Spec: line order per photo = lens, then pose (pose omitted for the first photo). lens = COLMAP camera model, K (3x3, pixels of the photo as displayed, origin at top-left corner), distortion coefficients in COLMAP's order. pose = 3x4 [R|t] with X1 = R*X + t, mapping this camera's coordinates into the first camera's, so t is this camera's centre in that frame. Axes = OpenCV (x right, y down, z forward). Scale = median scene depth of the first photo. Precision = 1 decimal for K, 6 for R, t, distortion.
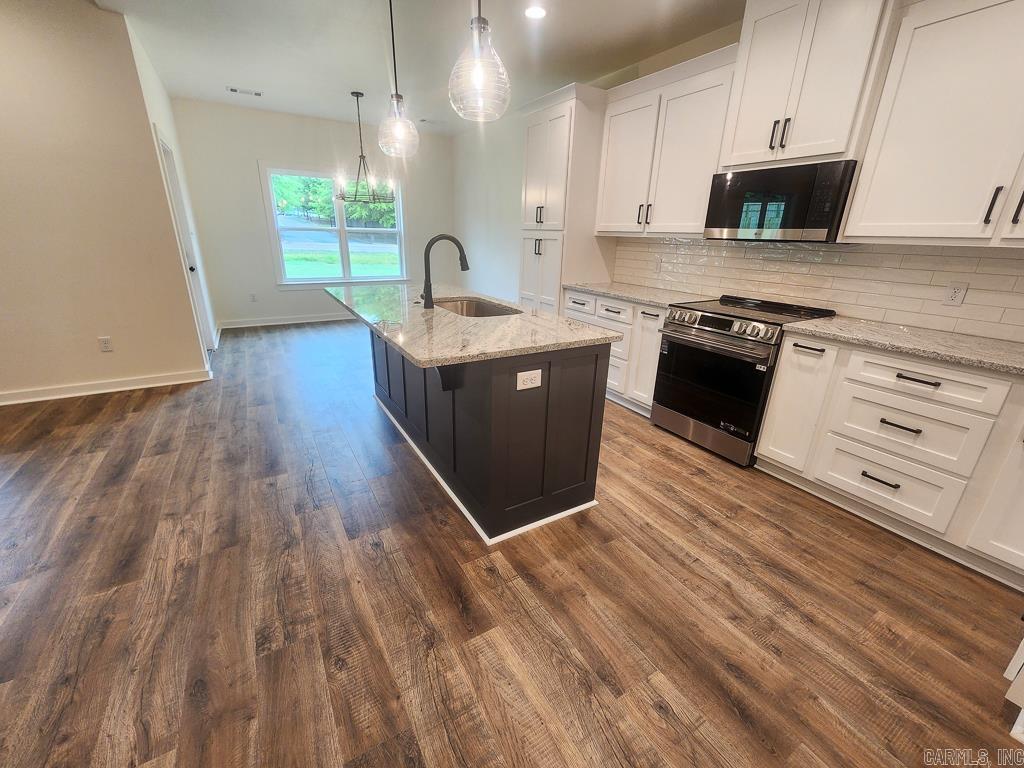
lens RADIAL K [[422.7, 0, 510.3], [0, 422.7, 385.5], [0, 0, 1]] dist [0.000923, -0.000683]
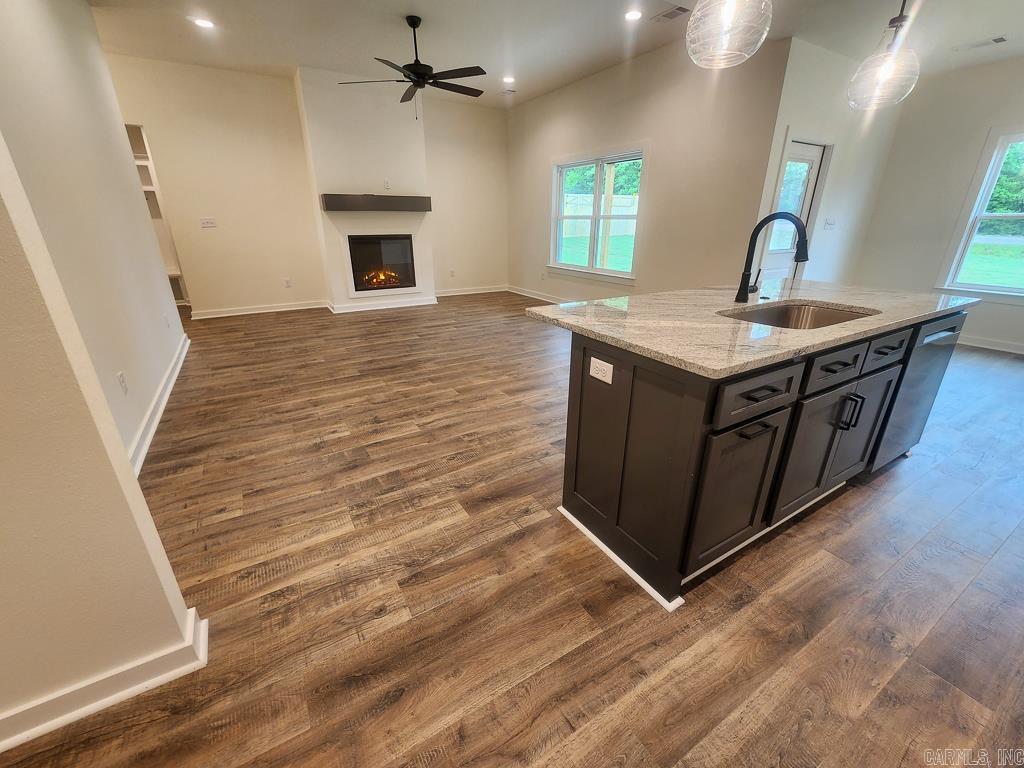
lens RADIAL K [[422.7, 0, 510.3], [0, 422.7, 385.5], [0, 0, 1]] dist [0.000923, -0.000683]
pose [[-0.000642, 0.344244, -0.938880, 0.759868], [-0.340152, 0.882820, 0.323922, -0.177228], [0.940370, 0.319570, 0.116529, 0.612150]]
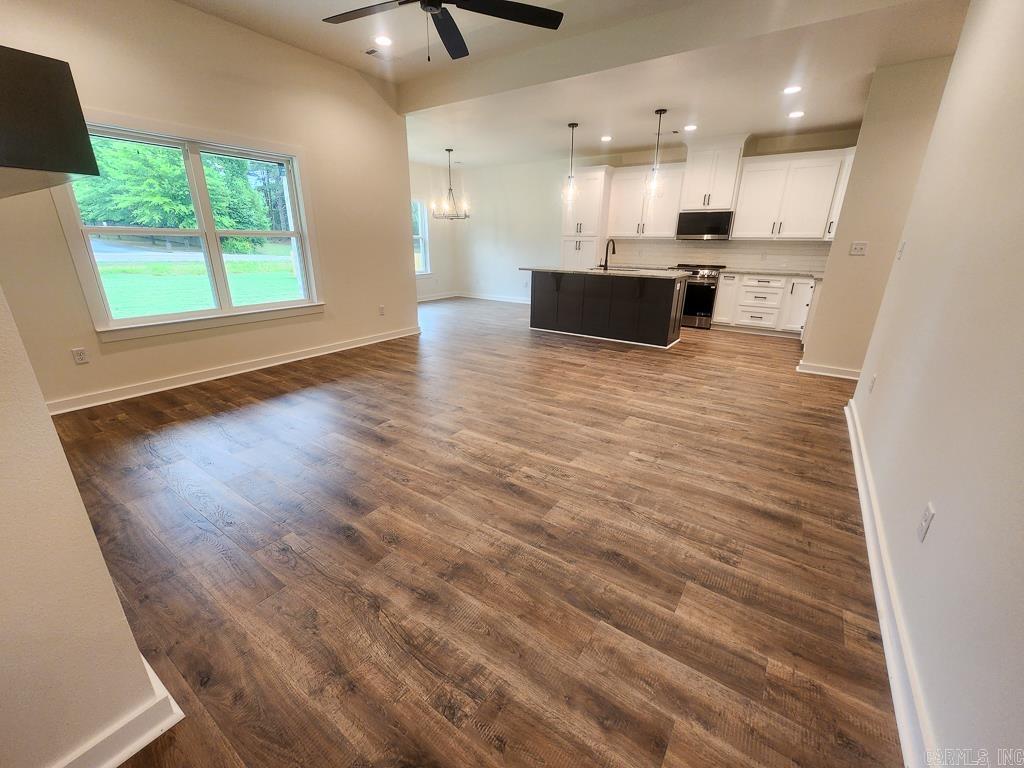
lens RADIAL K [[422.7, 0, 510.3], [0, 422.7, 385.5], [0, 0, 1]] dist [0.000923, -0.000683]
pose [[0.910403, -0.147296, 0.386614, -1.953901], [0.150346, 0.988377, 0.022527, 0.367801], [-0.385438, 0.037617, 0.921967, -1.086390]]
